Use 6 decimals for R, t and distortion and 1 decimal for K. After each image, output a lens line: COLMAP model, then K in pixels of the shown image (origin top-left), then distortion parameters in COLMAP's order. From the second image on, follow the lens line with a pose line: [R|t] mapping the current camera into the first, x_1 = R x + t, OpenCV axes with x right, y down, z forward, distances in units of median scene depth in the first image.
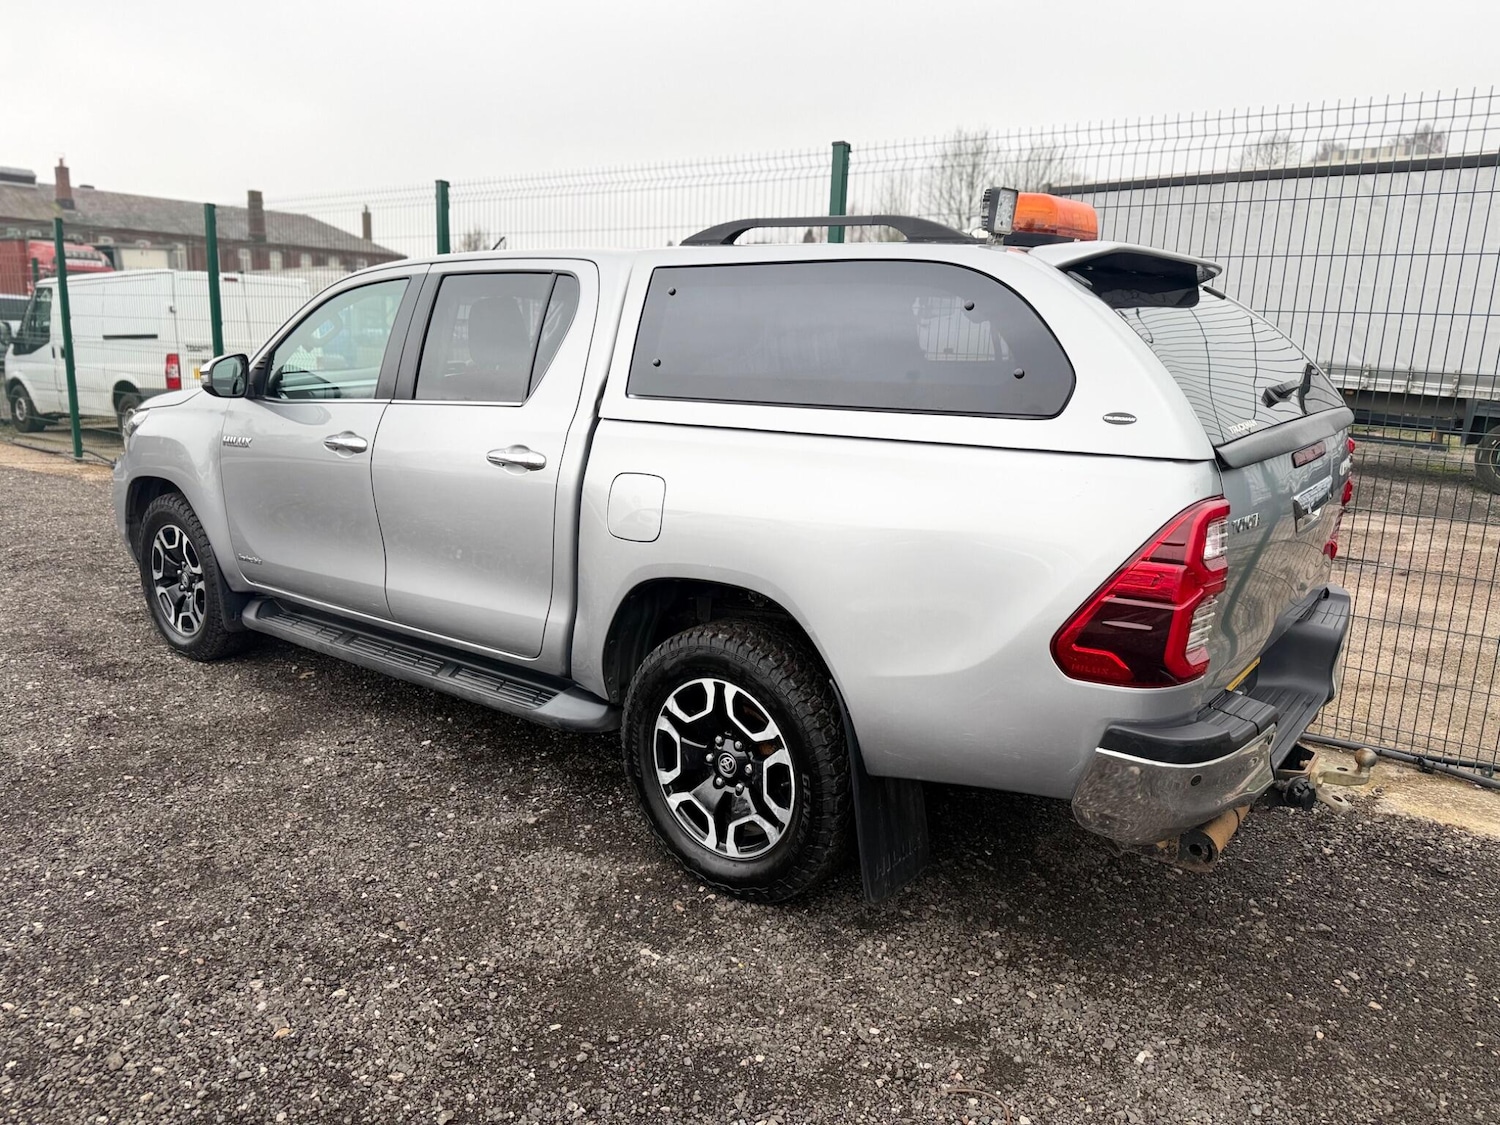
lens RADIAL K [[1062.1, 0, 750.0], [0, 1062.1, 562.5], [0, 0, 1]] dist [0.039196, -0.052642]
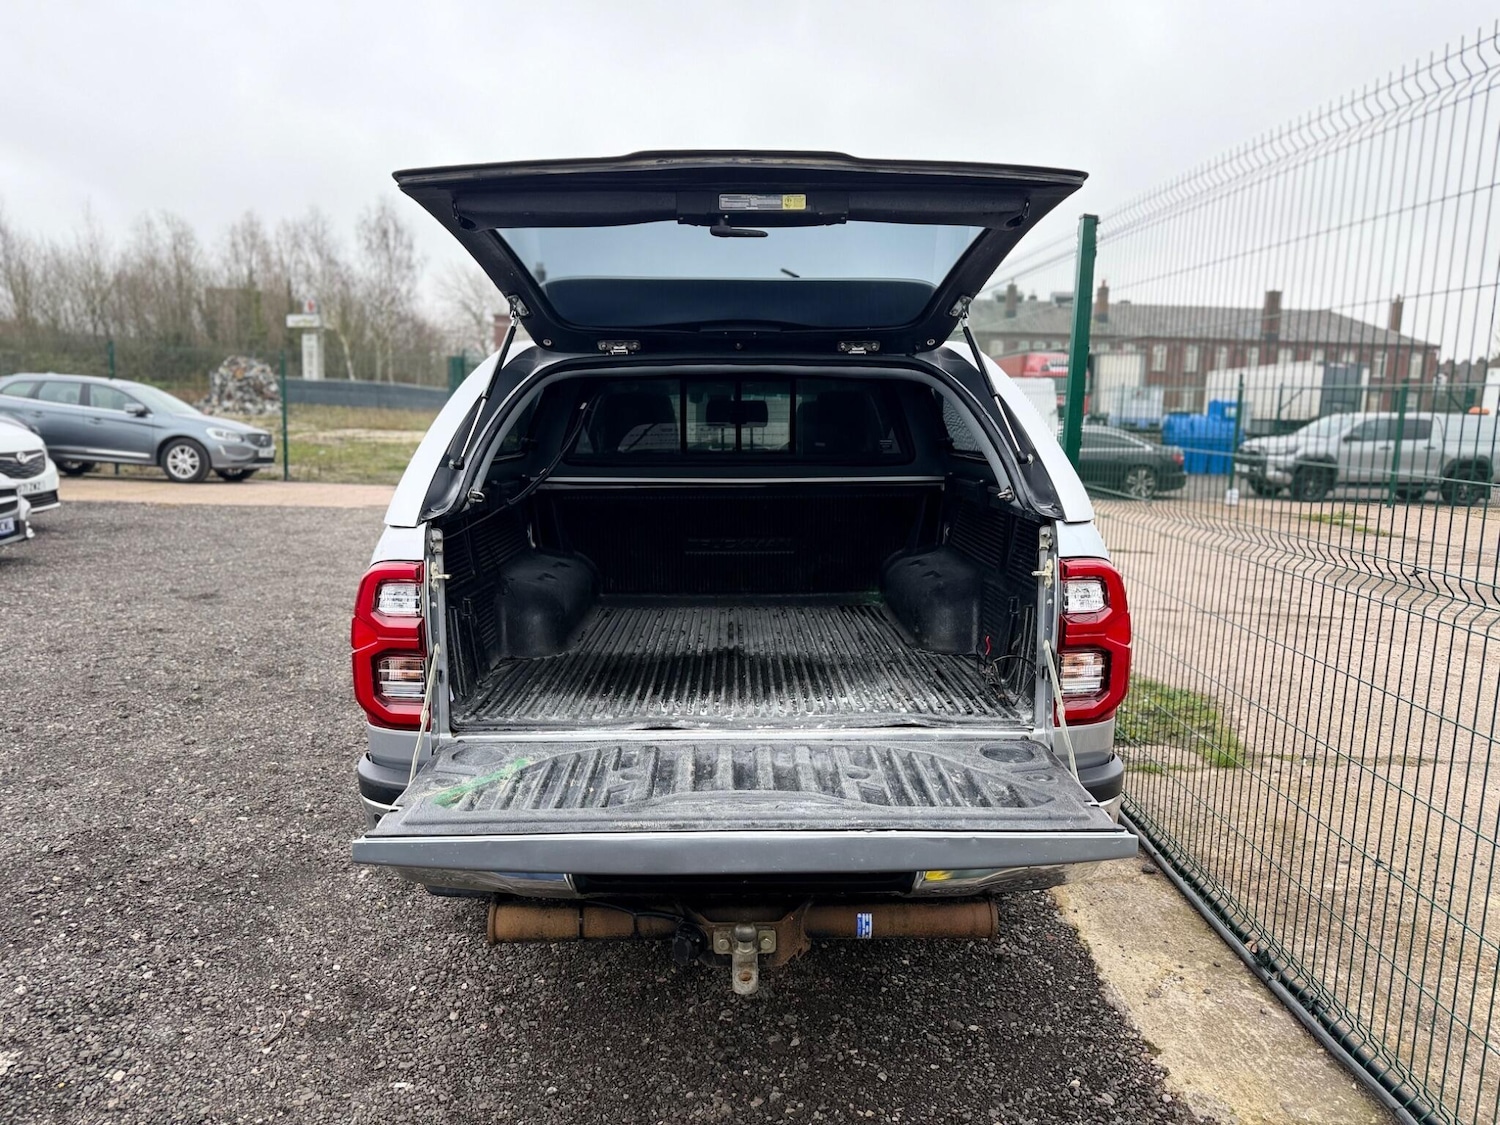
lens RADIAL K [[1062.1, 0, 750.0], [0, 1062.1, 562.5], [0, 0, 1]] dist [0.039196, -0.052642]
pose [[0.625401, 0.099623, -0.773918, 1.039077], [-0.166982, 0.985927, -0.008023, -0.075676], [0.762227, 0.134248, 0.633235, 0.402349]]
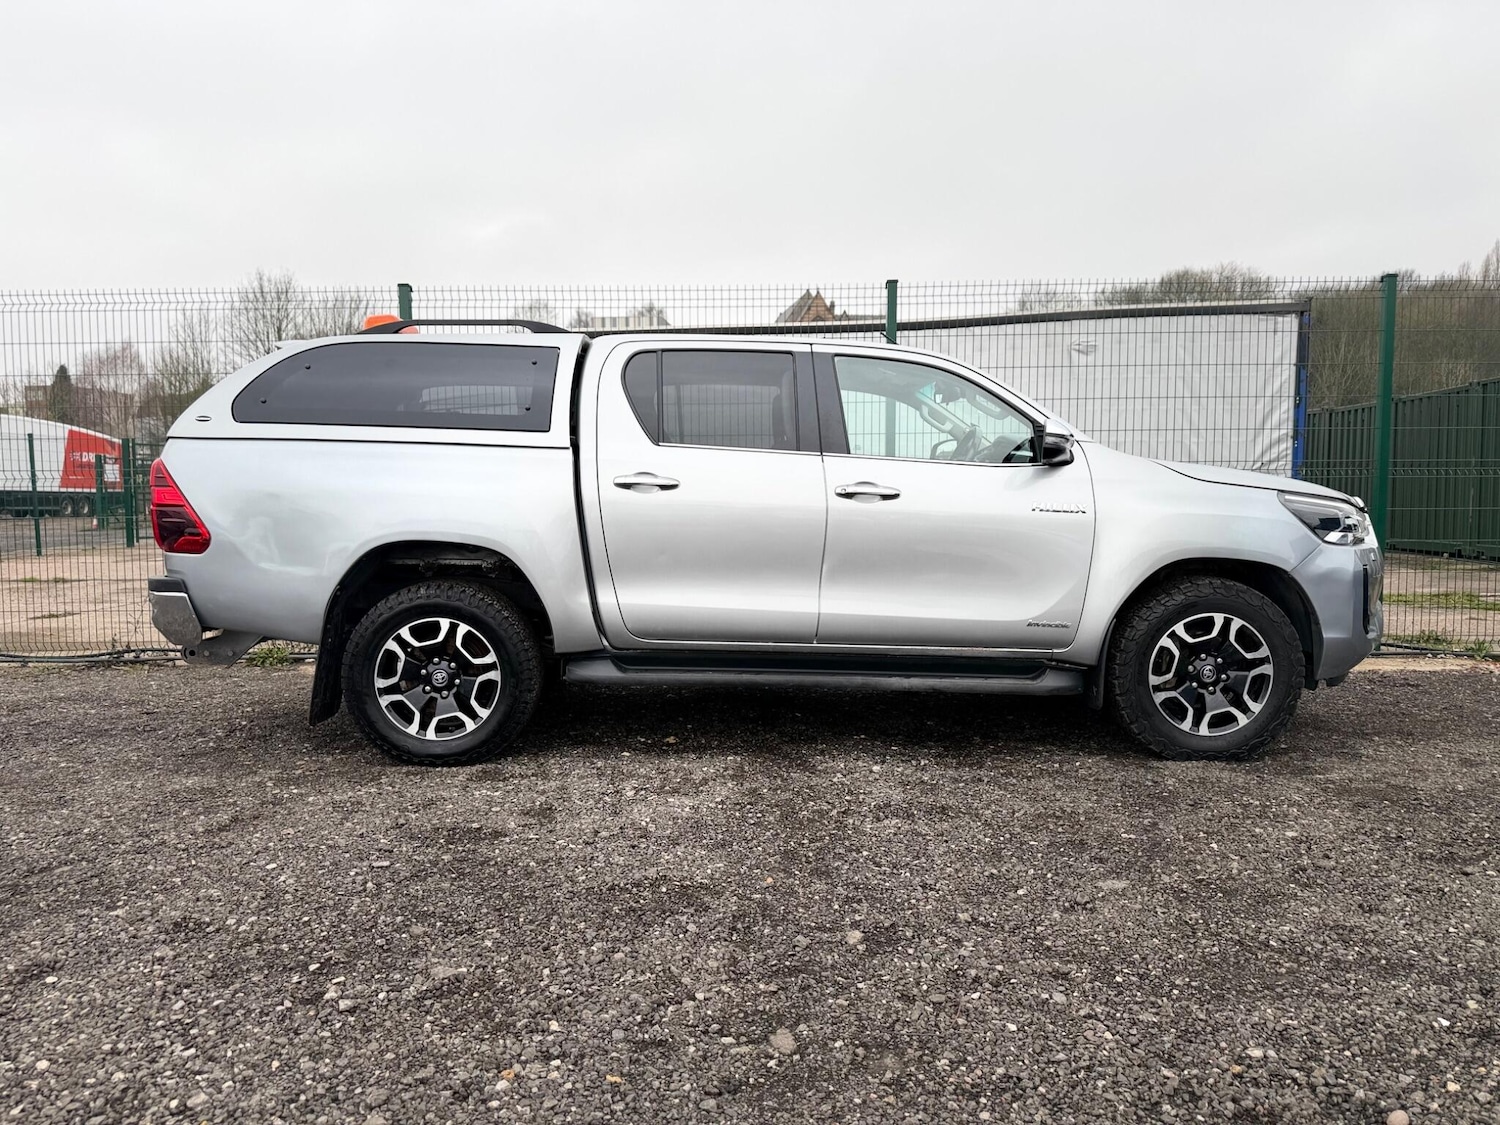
lens RADIAL K [[1056.6, 0, 752.6], [0, 1056.6, 562.0], [0, 0, 1]] dist [0.022496, -0.026085]
pose [[0.795665, -0.083299, 0.599982, -1.422001], [0.160194, 0.984171, -0.075802, 0.037566], [-0.584170, 0.156427, 0.796414, 0.178070]]
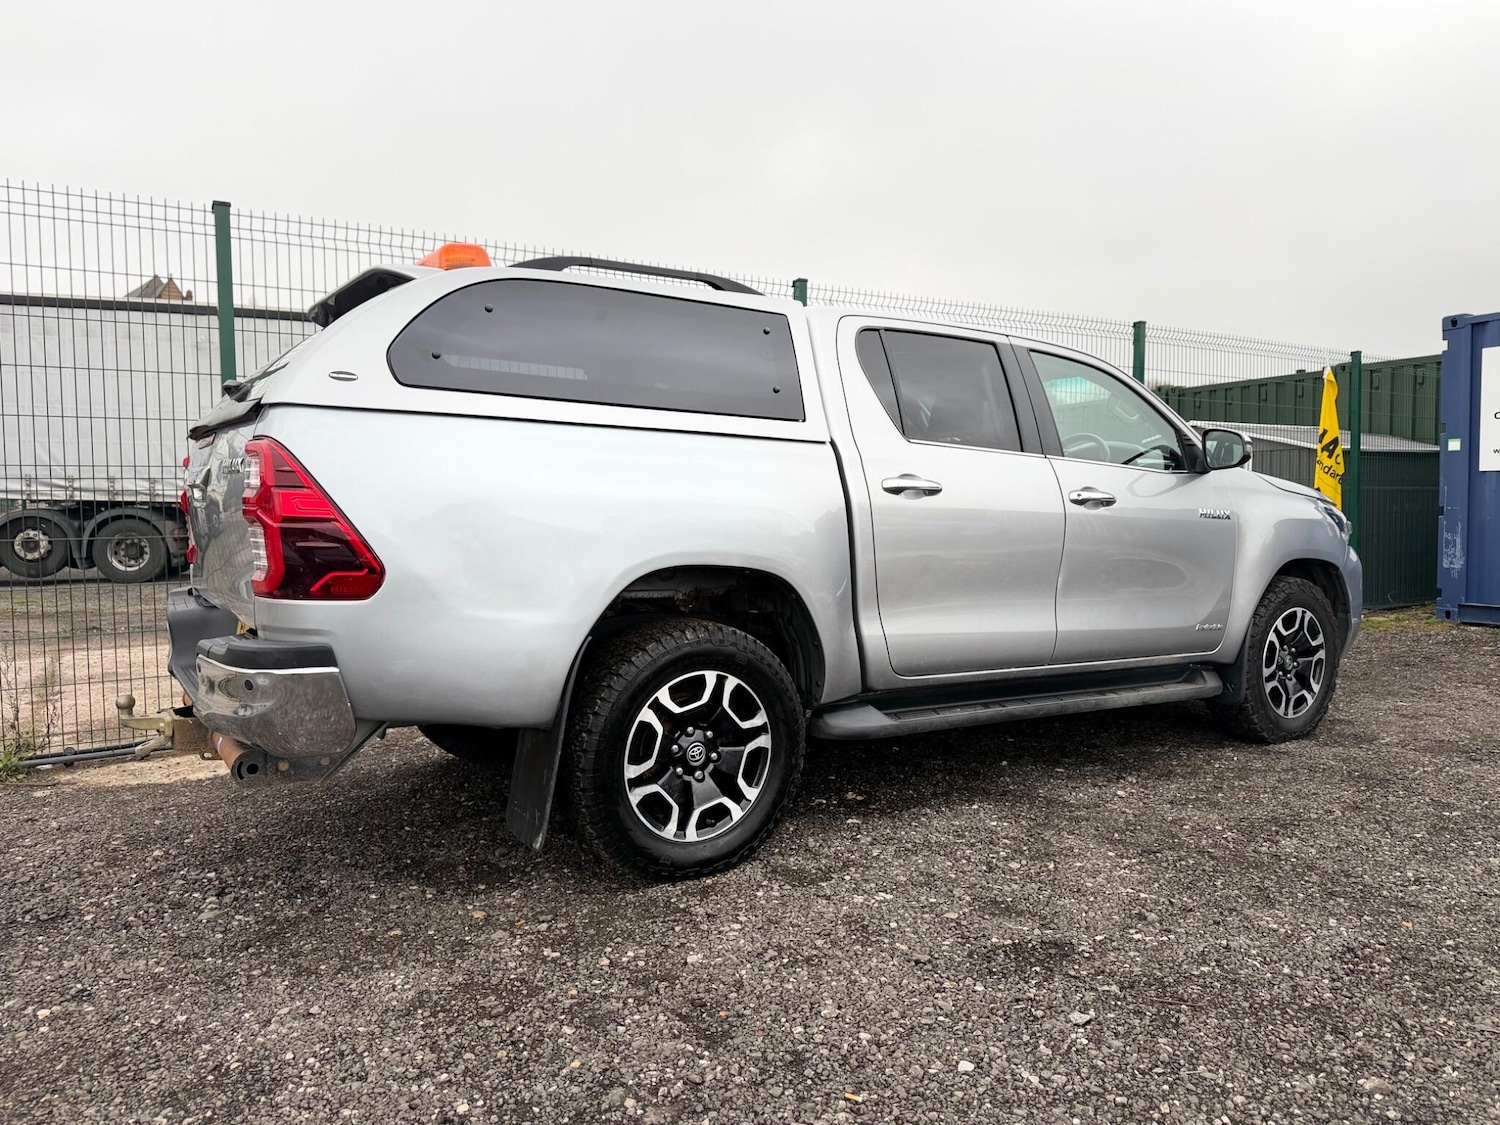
lens RADIAL K [[1056.6, 0, 752.6], [0, 1056.6, 562.0], [0, 0, 1]] dist [0.022496, -0.026085]
pose [[0.339920, -0.091602, 0.935983, -1.832398], [0.213486, 0.976779, 0.018064, -0.168345], [-0.915903, 0.193679, 0.351582, 1.111220]]
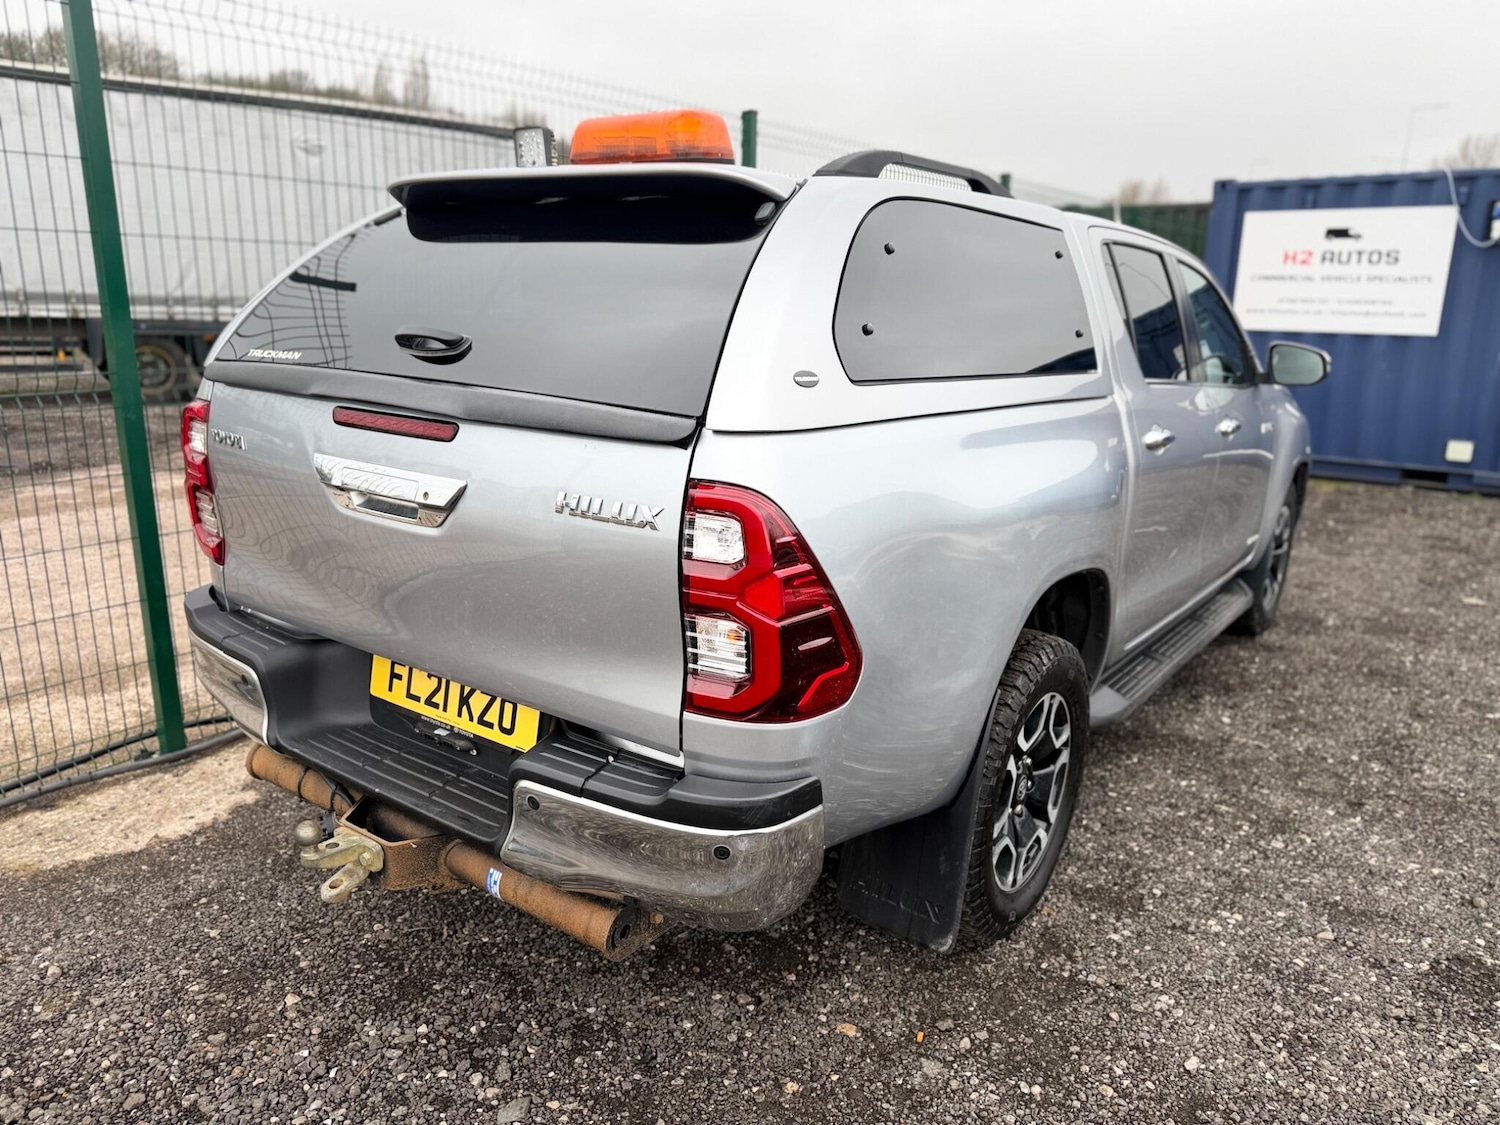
lens RADIAL K [[1063.7, 0, 747.7], [0, 1063.7, 561.7], [0, 0, 1]] dist [0.000340, -0.004546]
pose [[-0.012304, -0.279299, 0.960125, -1.697023], [0.187307, 0.942558, 0.276588, -0.431913], [-0.982224, 0.183242, 0.040718, 1.697759]]
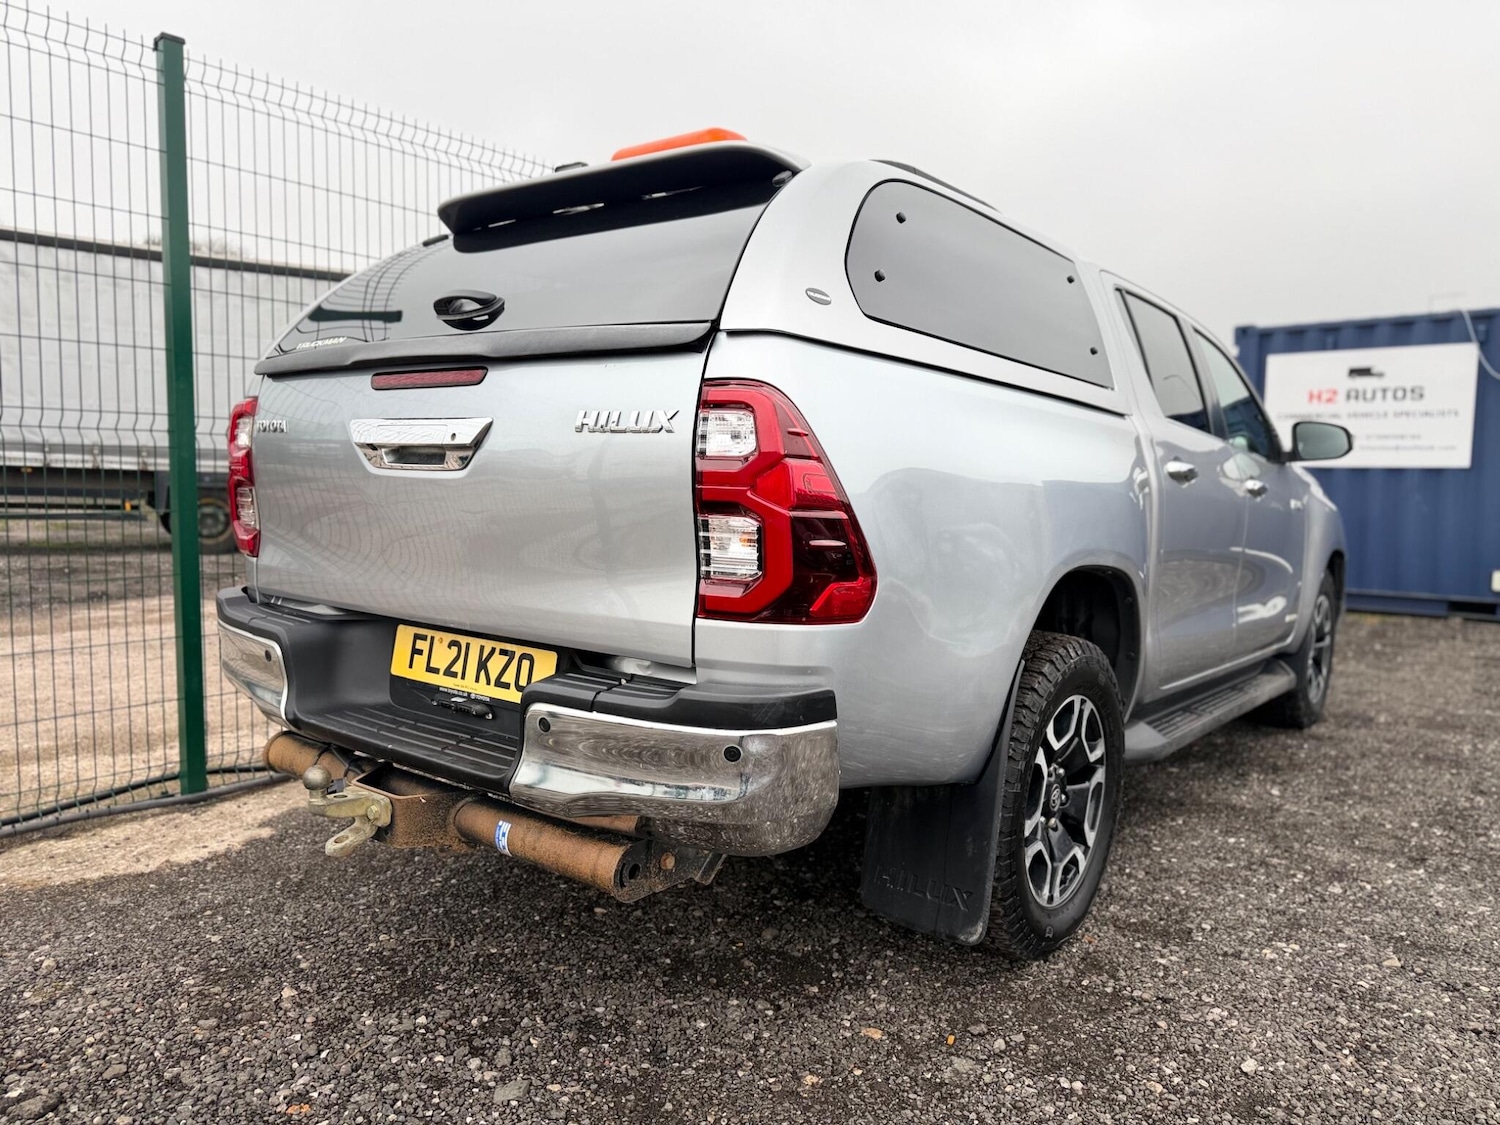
lens RADIAL K [[1063.1, 0, 750.0], [0, 1063.1, 562.5], [0, 0, 1]] dist [-0.000041, -0.003895]
pose [[0.023621, -0.114052, 0.993194, -1.729882], [0.189129, 0.976041, 0.107585, -0.292679], [-0.981668, 0.185300, 0.044625, 1.710265]]
